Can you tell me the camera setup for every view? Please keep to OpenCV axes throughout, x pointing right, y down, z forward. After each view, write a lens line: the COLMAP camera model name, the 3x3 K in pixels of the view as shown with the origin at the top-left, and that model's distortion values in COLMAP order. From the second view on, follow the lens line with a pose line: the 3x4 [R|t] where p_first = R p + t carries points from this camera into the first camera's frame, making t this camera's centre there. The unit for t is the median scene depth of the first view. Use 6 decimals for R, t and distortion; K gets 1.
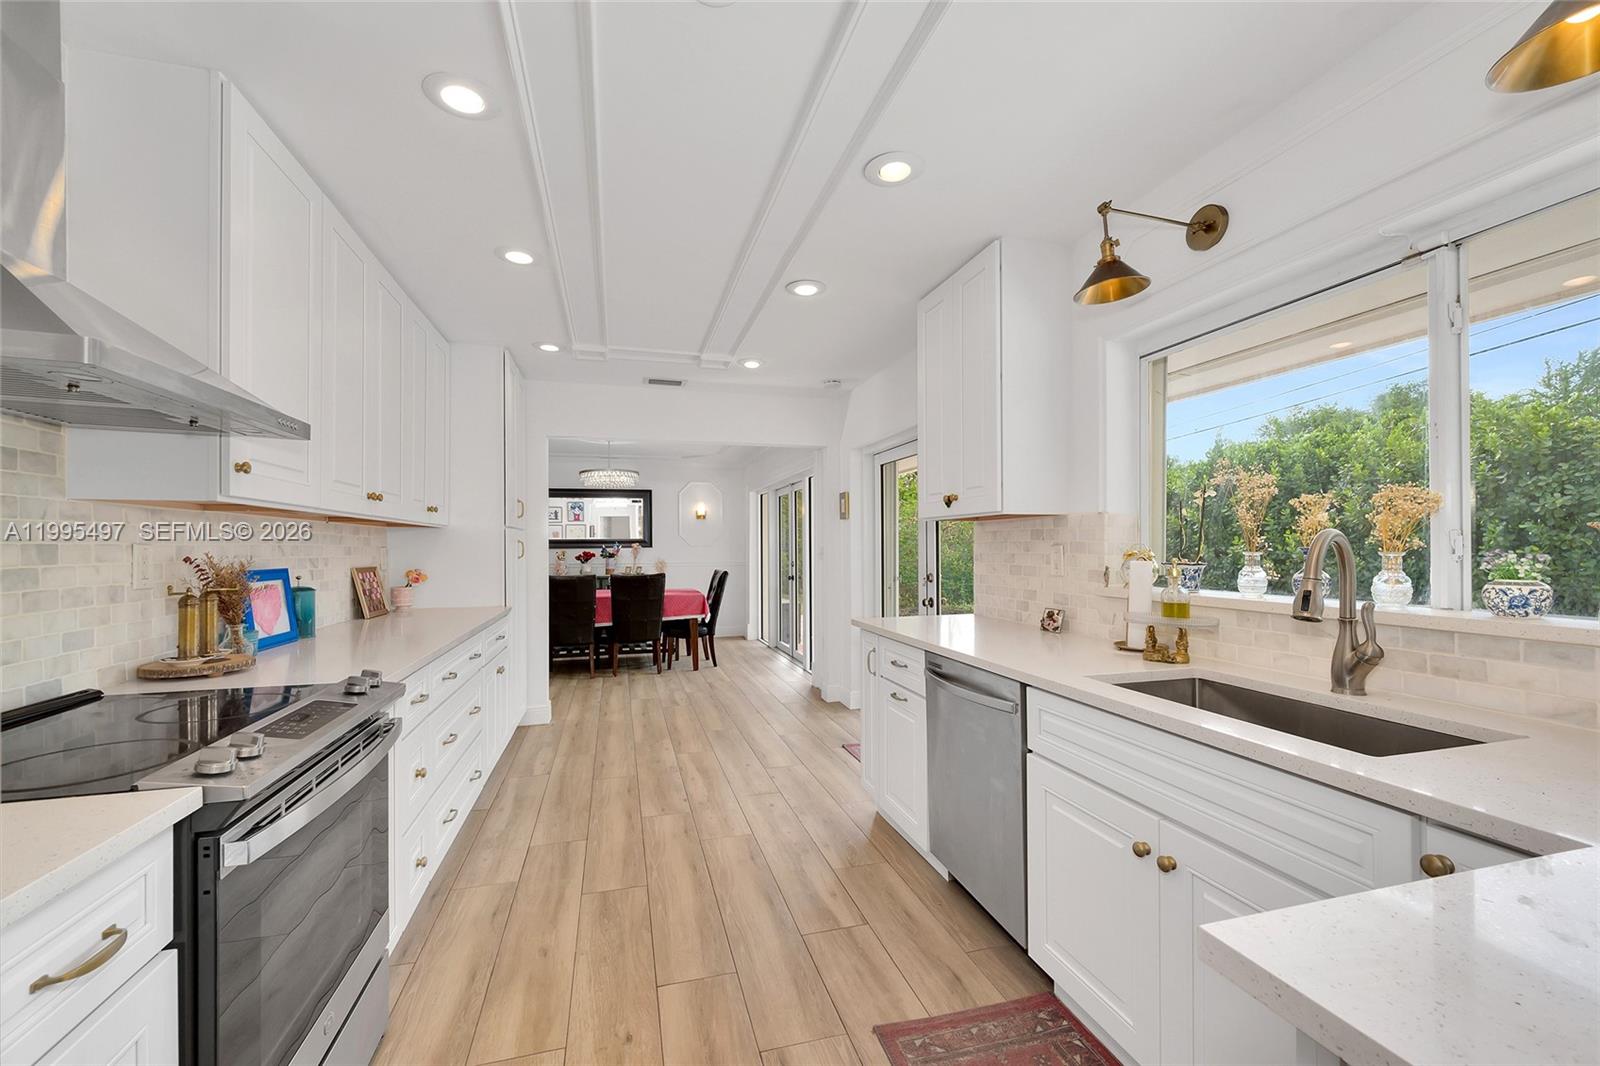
lens RADIAL K [[652.4, 0, 801.9], [0, 652.4, 542.0], [0, 0, 1]] dist [-0.004659, 0.000575]
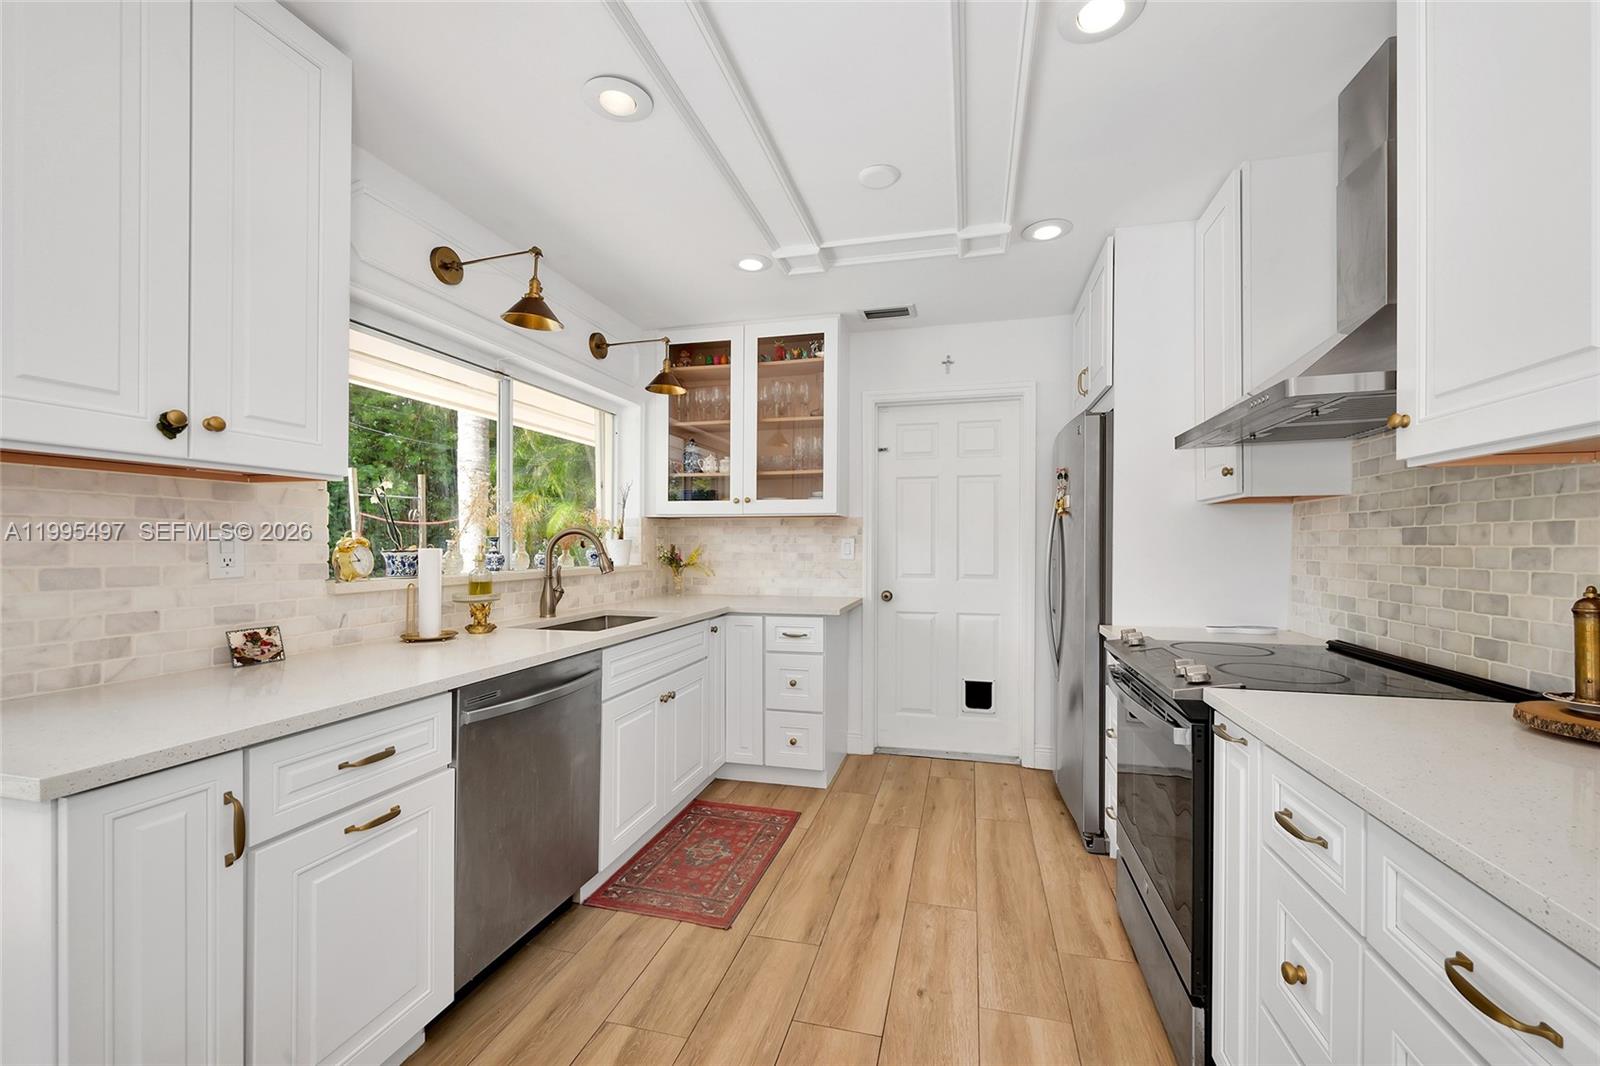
lens RADIAL K [[652.4, 0, 803.6], [0, 652.4, 549.0], [0, 0, 1]] dist [-0.004659, 0.000575]
pose [[-0.864729, -0.000300, 0.502239, -0.393559], [-0.000836, 0.999999, -0.000842, 0.023395], [-0.502238, -0.001148, -0.864728, 1.249677]]
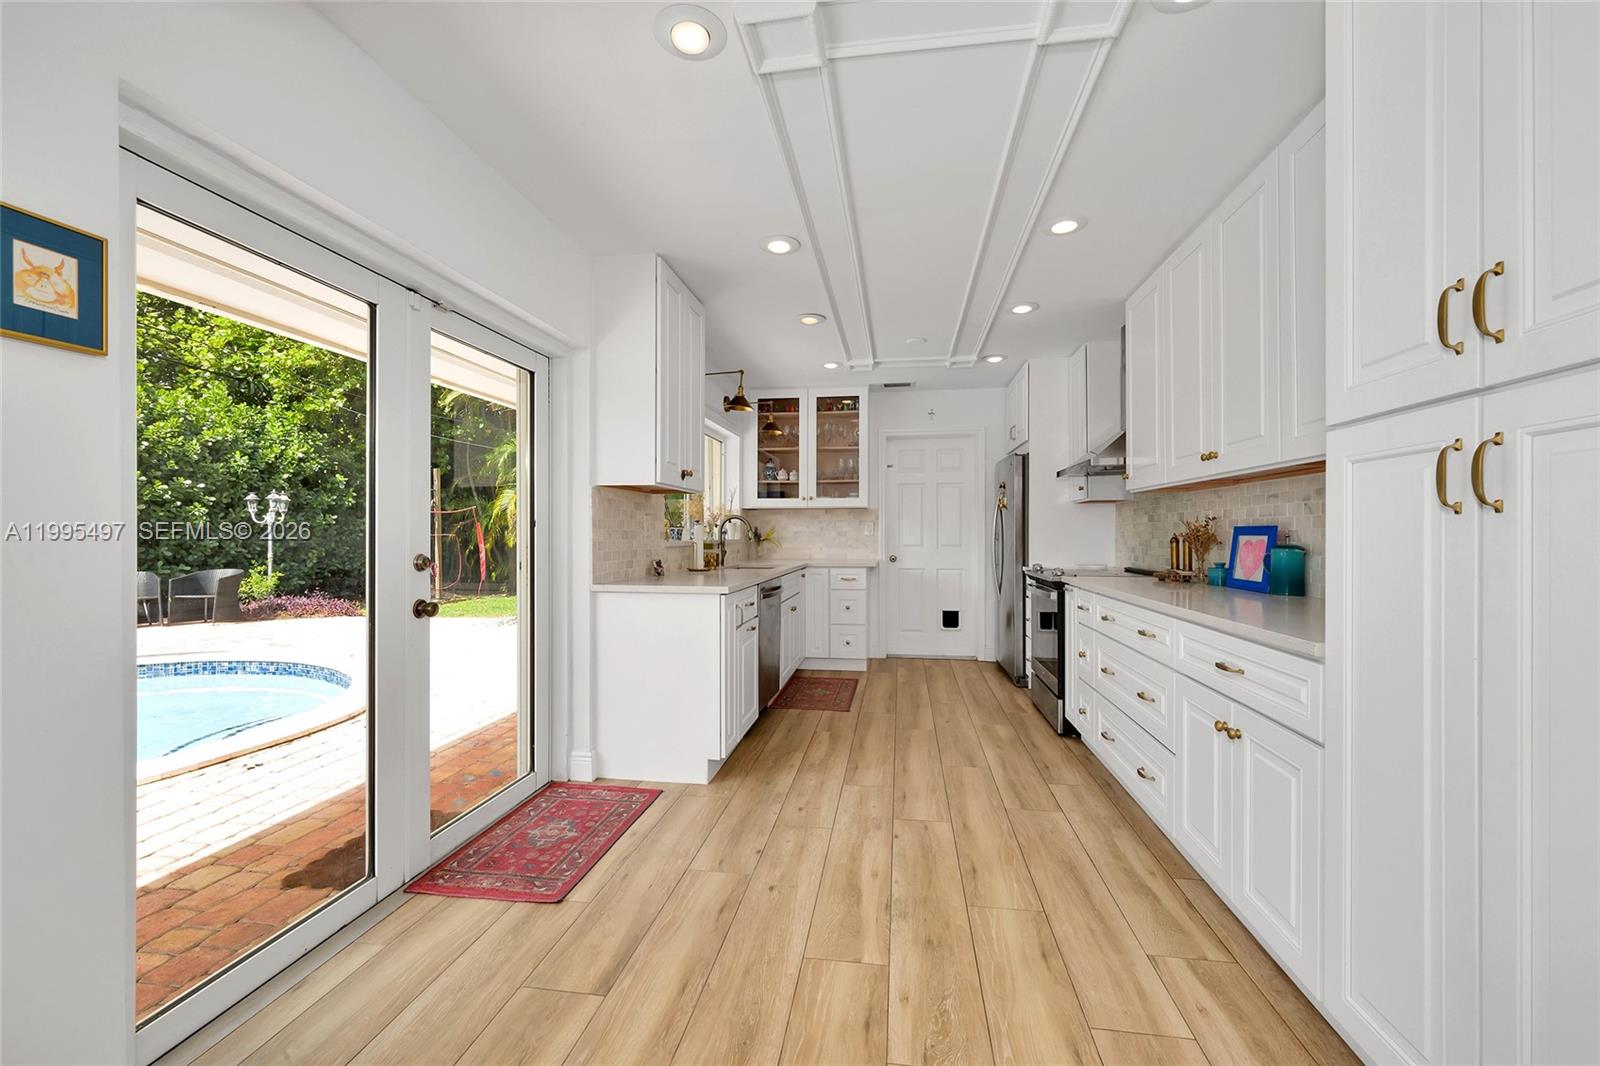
lens RADIAL K [[652.4, 0, 805.0], [0, 652.4, 532.4], [0, 0, 1]] dist [-0.004659, 0.000575]
pose [[-0.912611, 0.005585, 0.408791, -0.478612], [0.002032, 0.999956, -0.009127, 0.054039], [-0.408824, -0.007499, -0.912582, 2.110022]]
